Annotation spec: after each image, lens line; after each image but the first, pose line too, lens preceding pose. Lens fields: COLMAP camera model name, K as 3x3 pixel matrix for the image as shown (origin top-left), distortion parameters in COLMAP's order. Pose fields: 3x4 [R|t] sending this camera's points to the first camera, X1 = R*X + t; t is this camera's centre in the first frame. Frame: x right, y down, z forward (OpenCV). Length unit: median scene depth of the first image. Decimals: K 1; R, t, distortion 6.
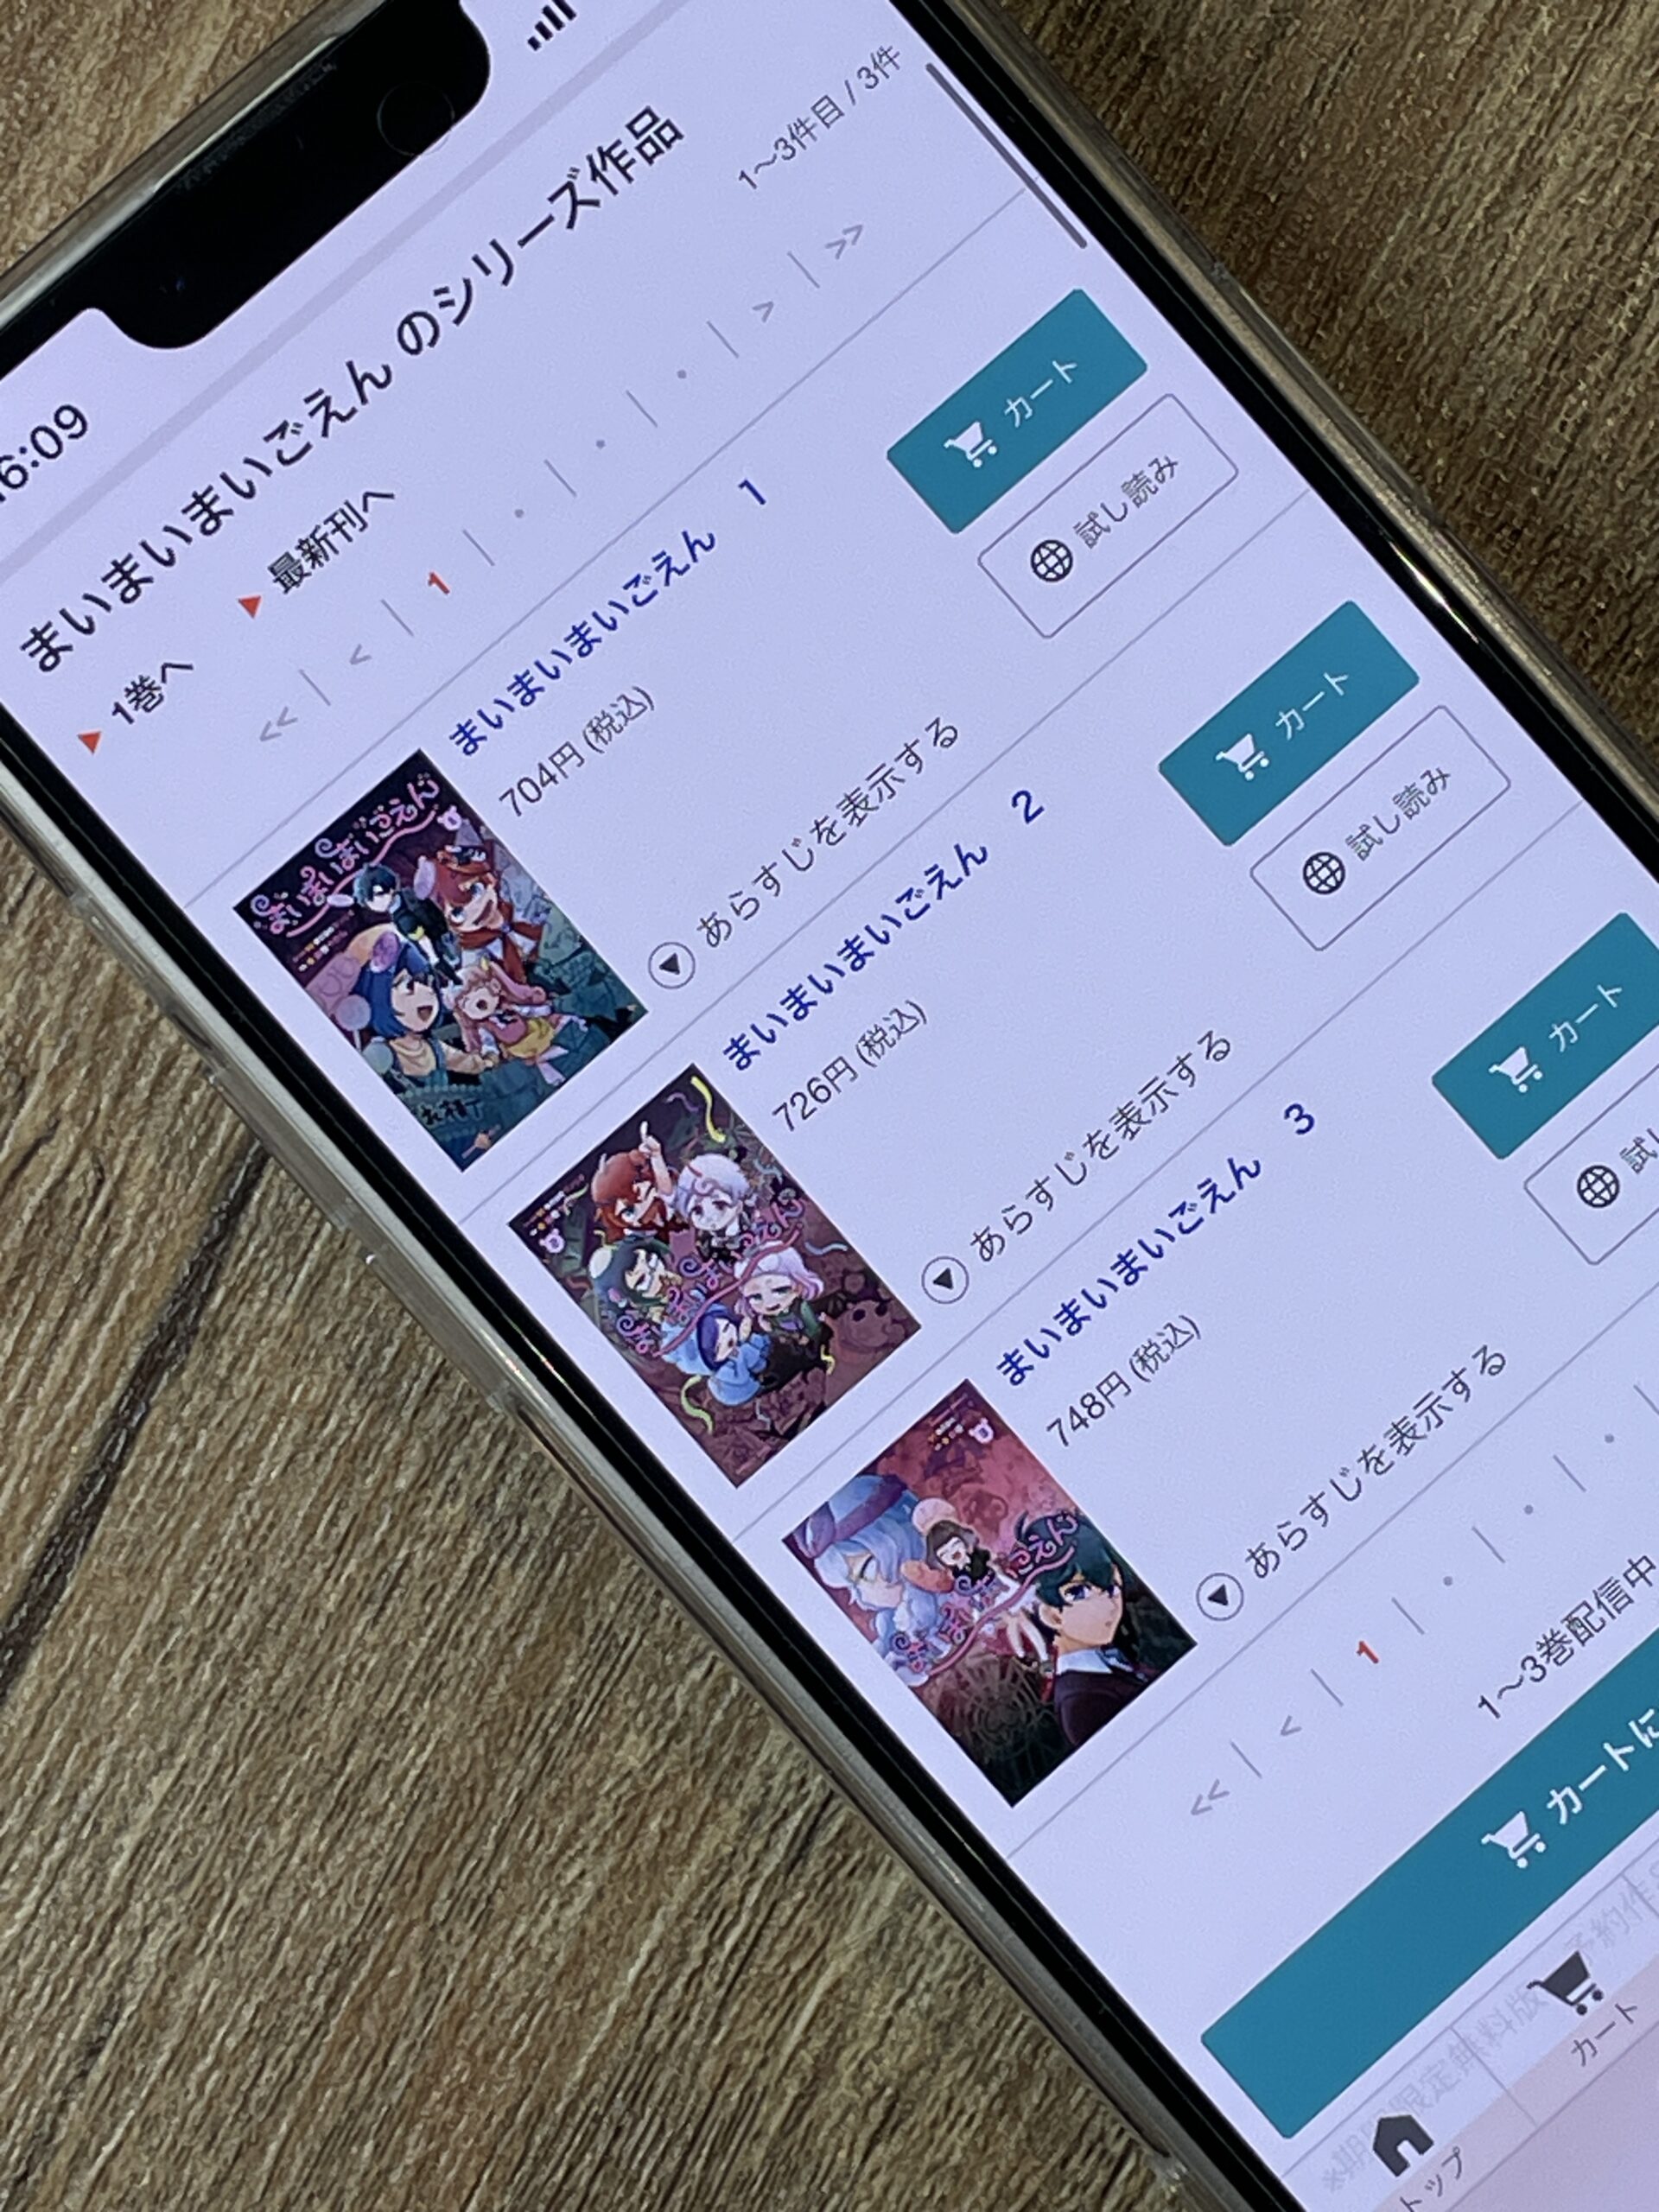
lens RADIAL K [[8309.1, 0, 830.0], [0, 8309.1, 1011.1], [0, 0, 1]] dist [0.577791, 0.000000]
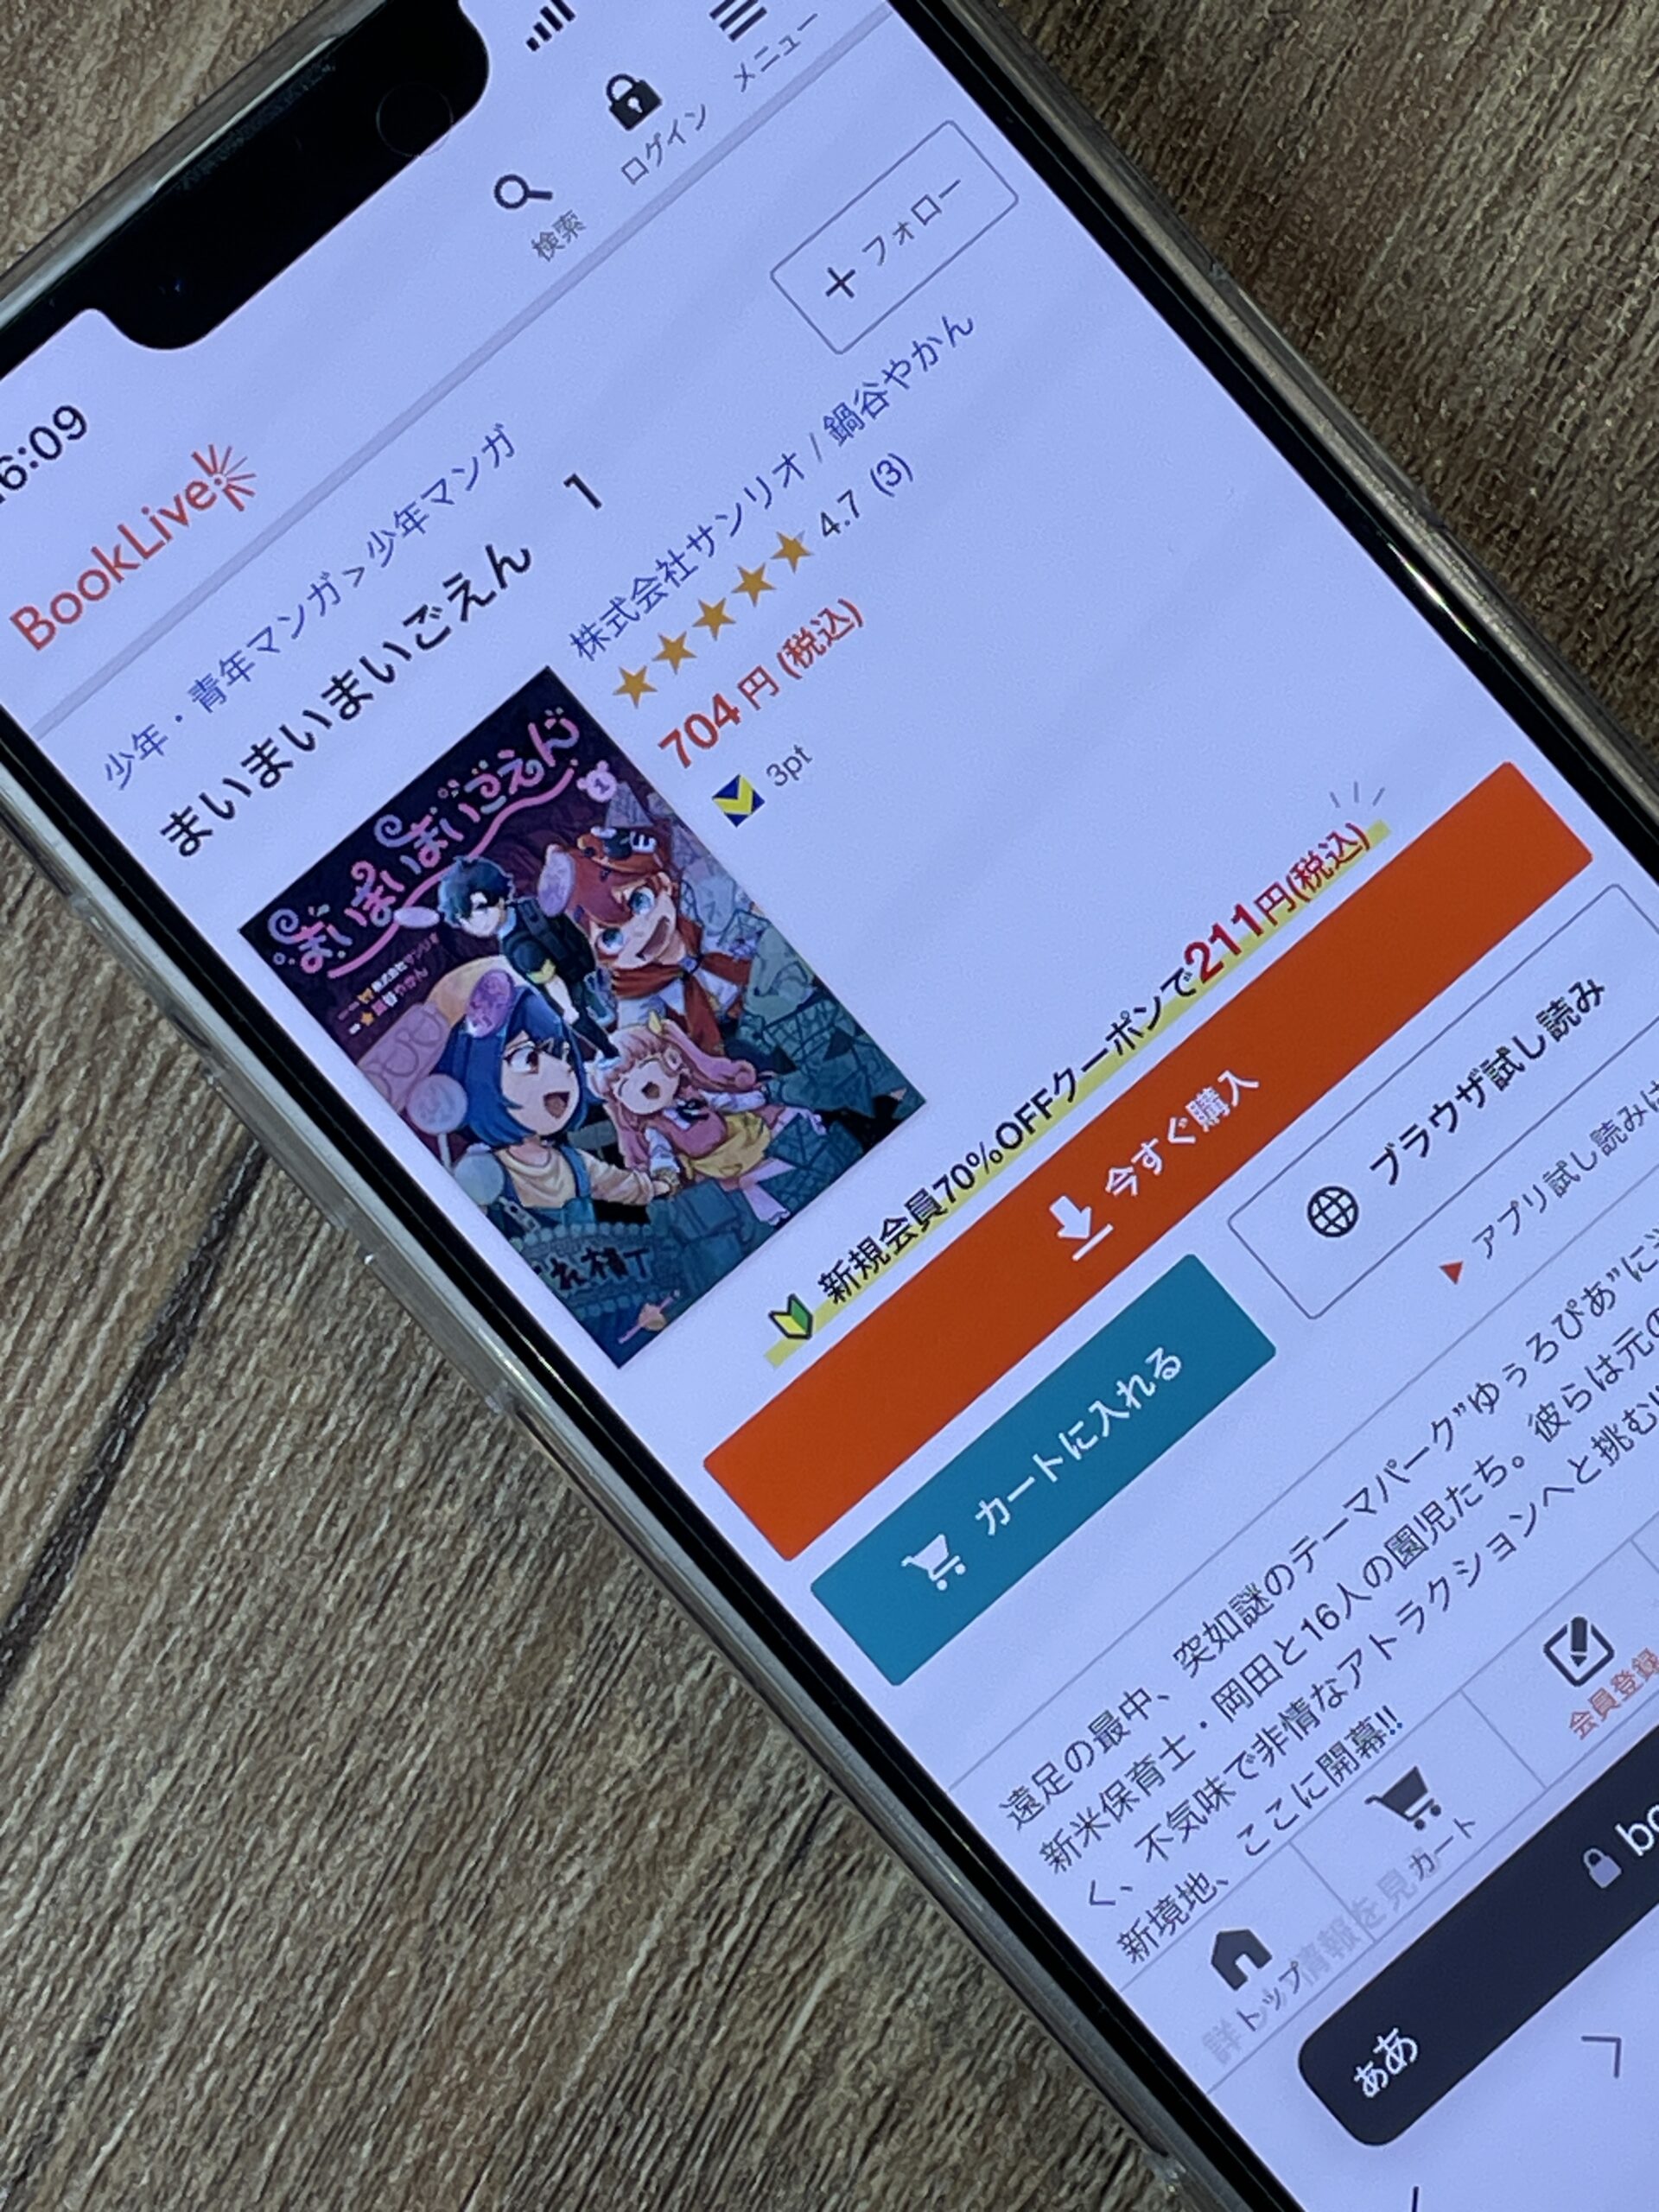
lens RADIAL K [[8309.1, 0, 828.3], [0, 8309.1, 1084.9], [0, 0, 1]] dist [0.577791, 0.000000]
pose [[0.999858, -0.001147, -0.016788, -0.018859], [0.000925, 0.999912, -0.013235, 0.006830], [0.016802, 0.013218, 0.999771, 0.397690]]
